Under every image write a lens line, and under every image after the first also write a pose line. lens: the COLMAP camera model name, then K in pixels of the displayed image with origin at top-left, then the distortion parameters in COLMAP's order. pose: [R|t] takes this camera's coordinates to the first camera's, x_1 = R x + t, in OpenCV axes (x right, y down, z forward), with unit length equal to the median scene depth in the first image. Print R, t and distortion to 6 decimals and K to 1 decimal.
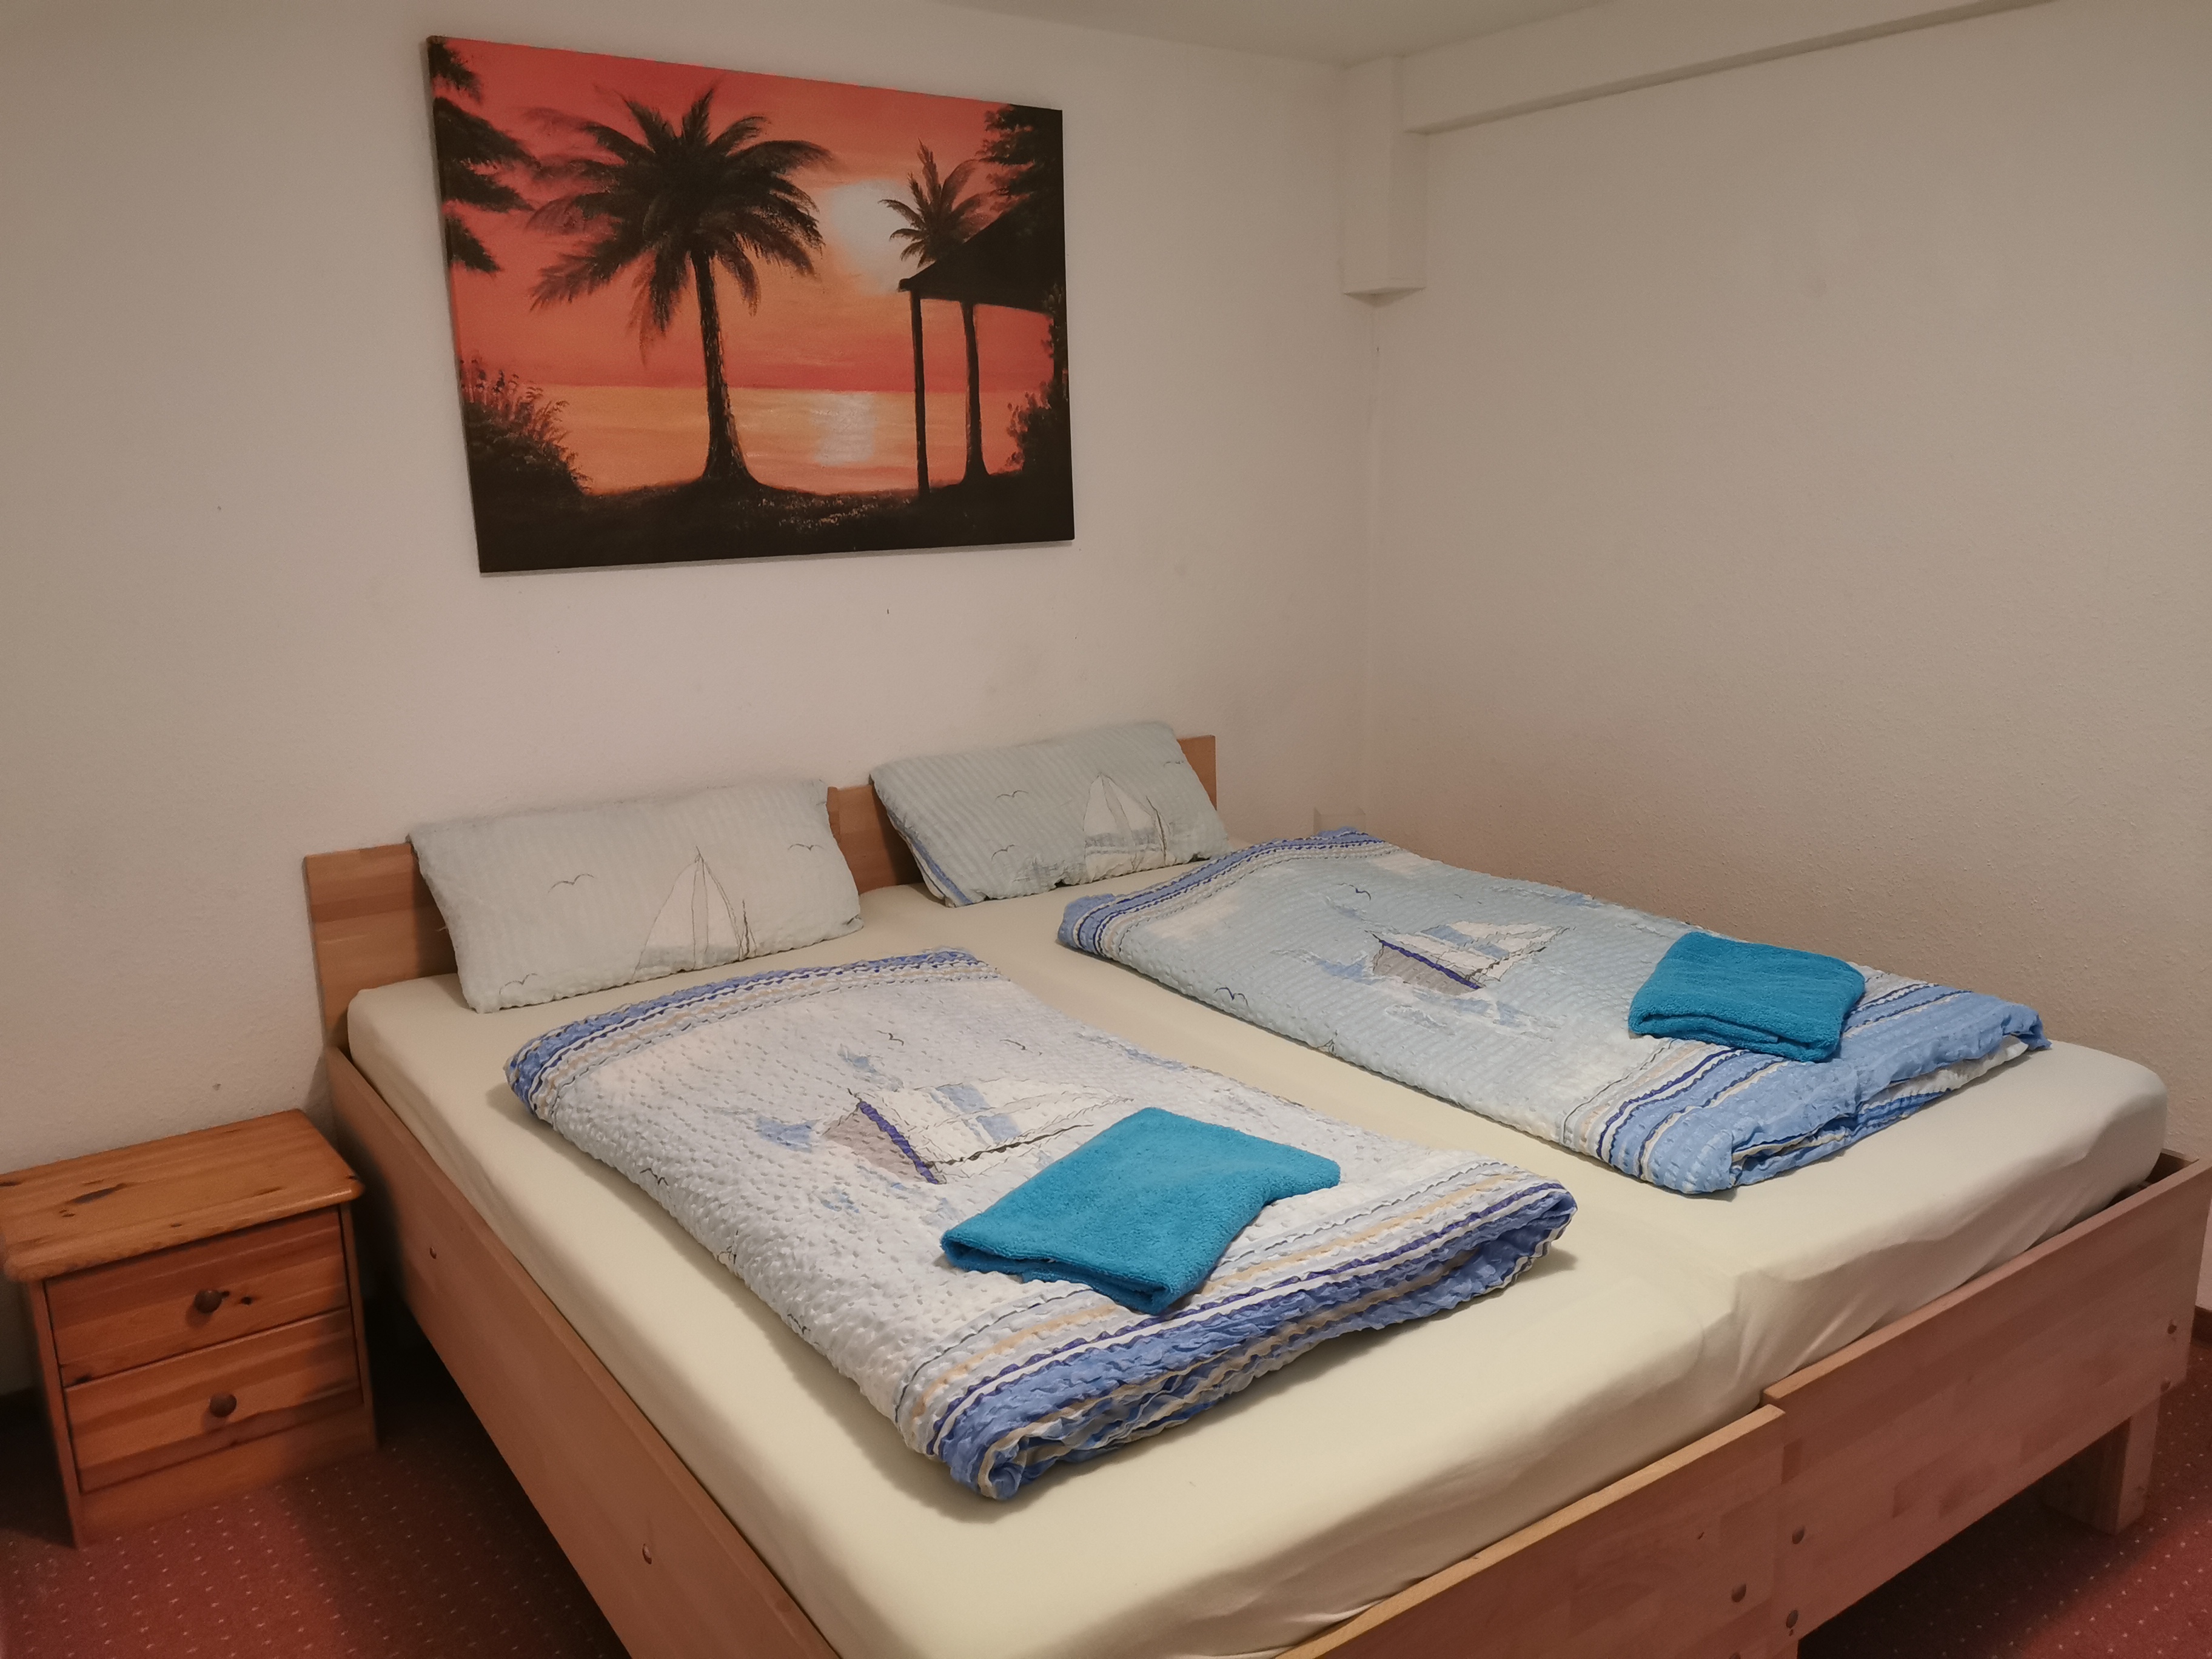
lens RADIAL K [[1730.3, 0, 1097.9], [0, 1730.3, 842.2], [0, 0, 1]] dist [0.042110, -0.008209]
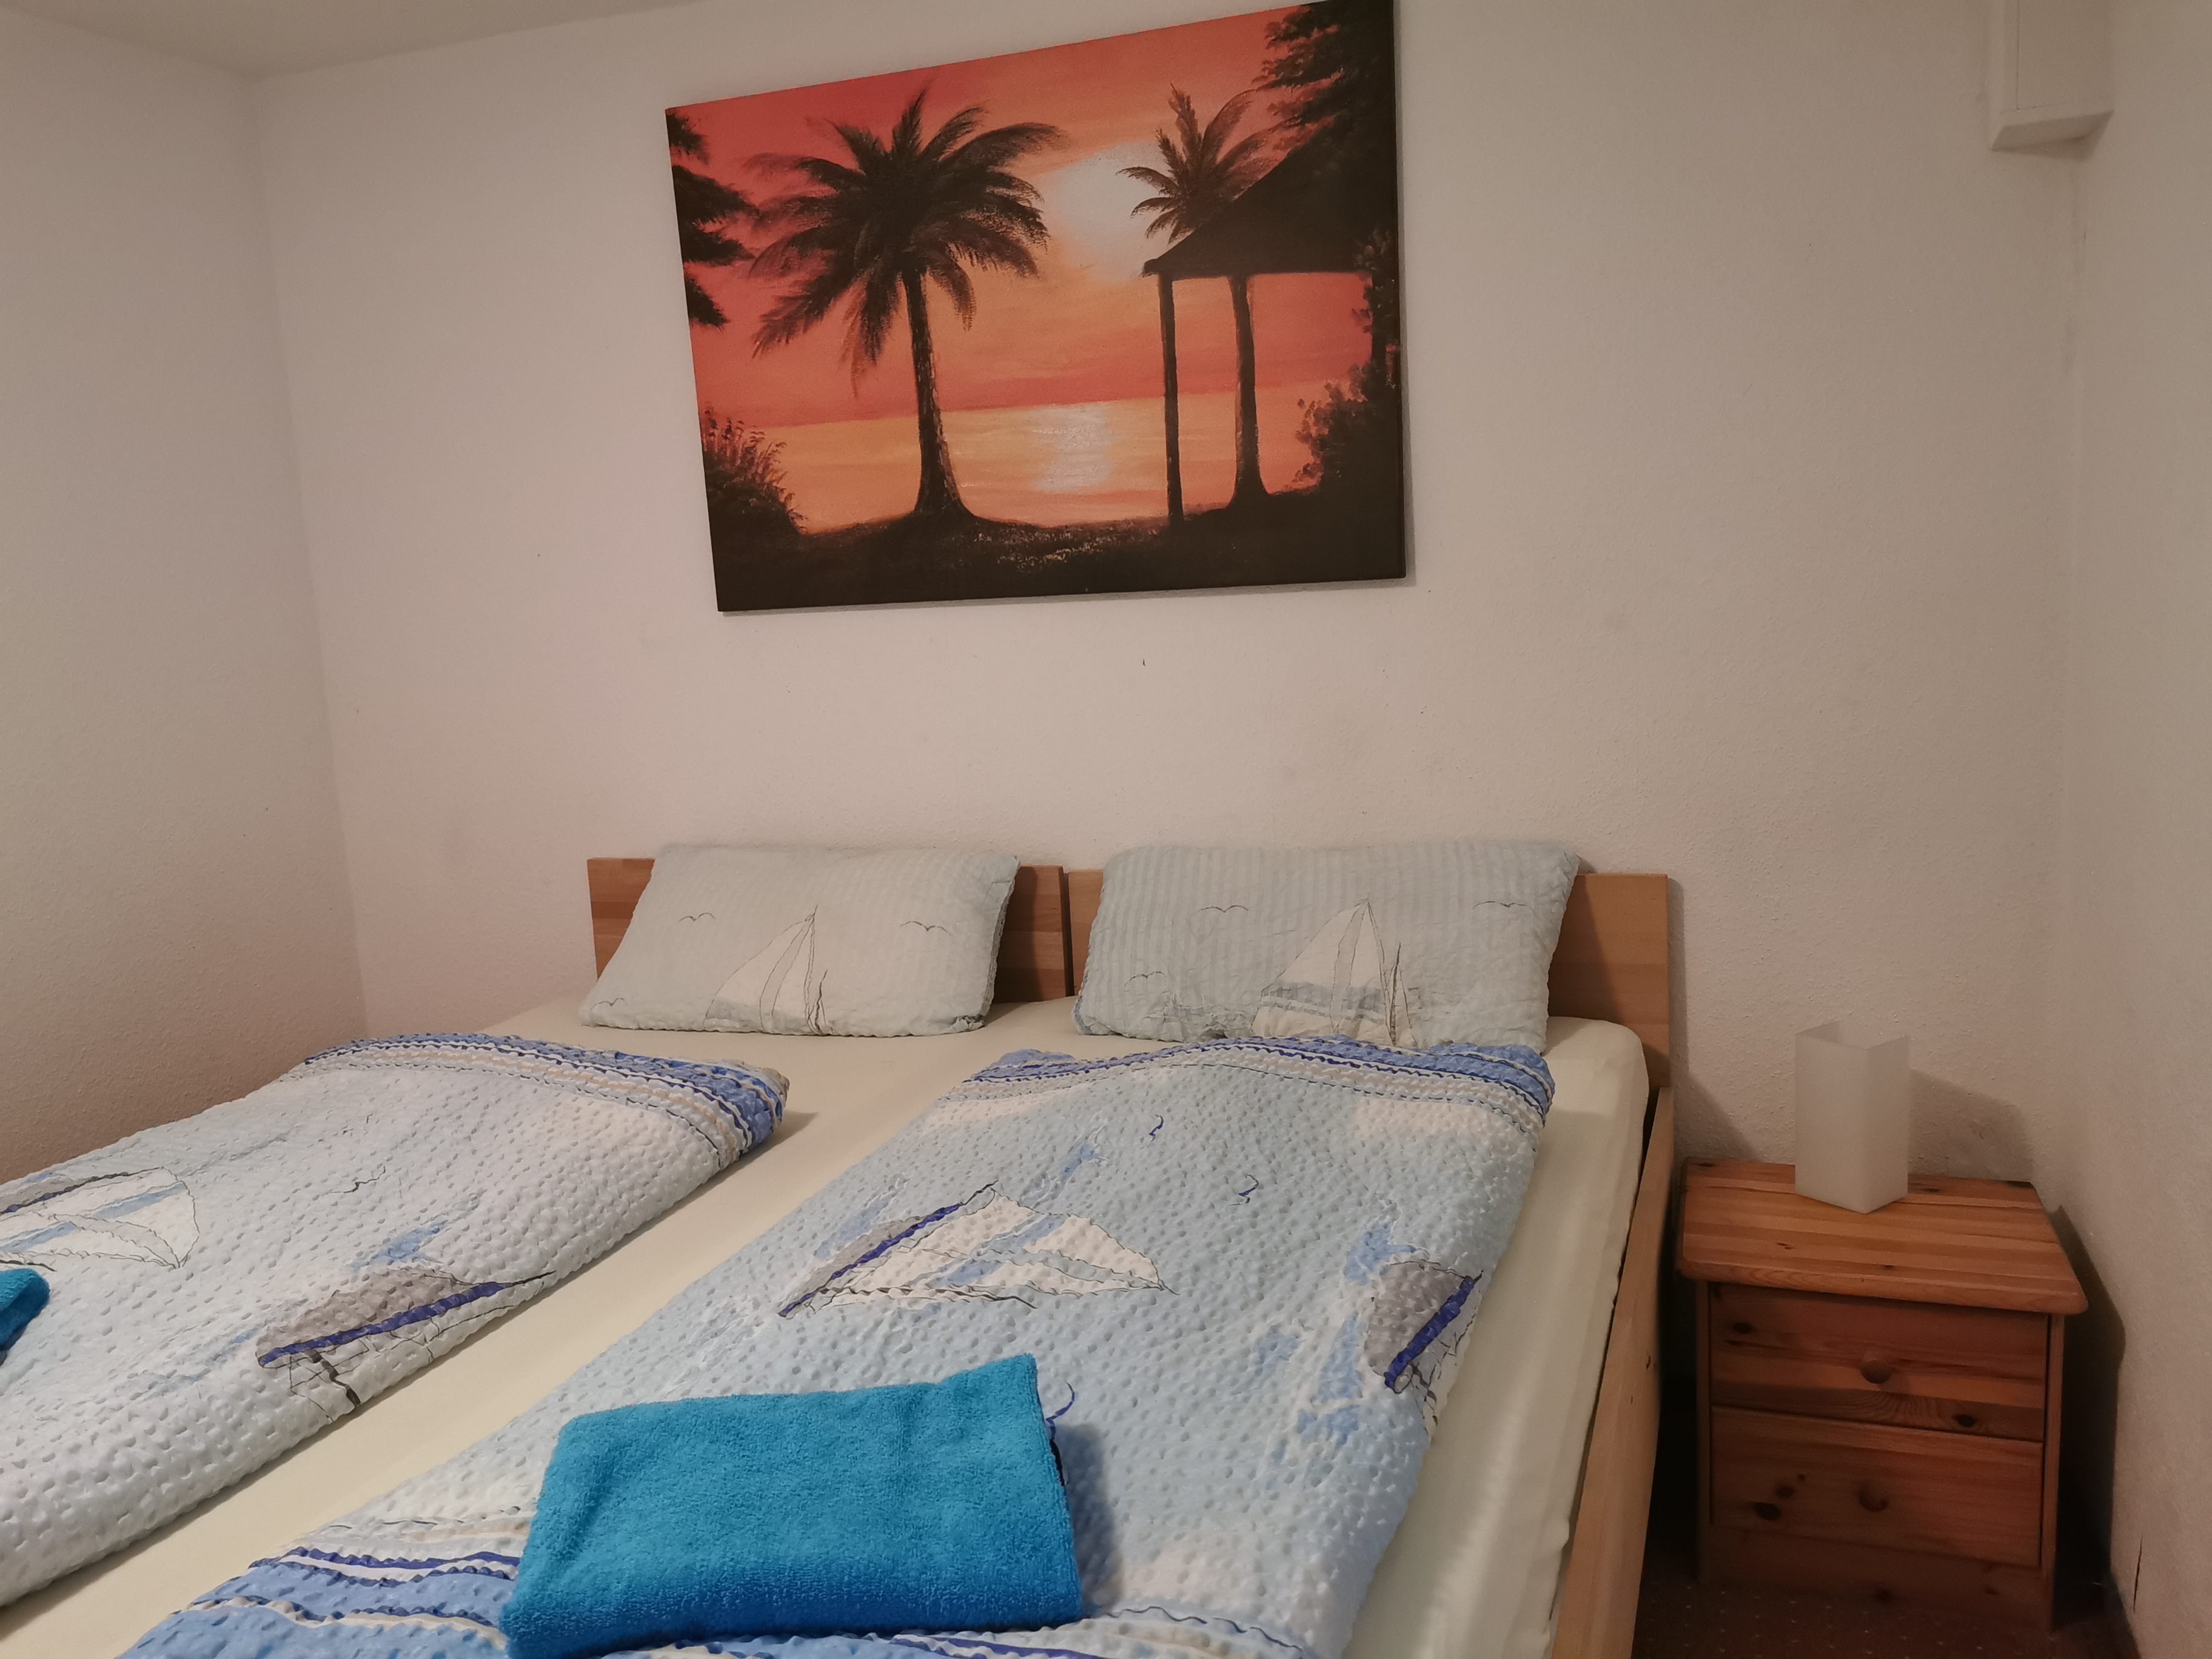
lens RADIAL K [[1730.3, 0, 1096.9], [0, 1730.3, 808.5], [0, 0, 1]] dist [0.042110, -0.008209]
pose [[0.558096, 0.109518, -0.822517, 0.598070], [-0.138588, 0.989631, 0.037735, -0.101922], [0.818121, 0.092932, 0.567487, 0.567377]]
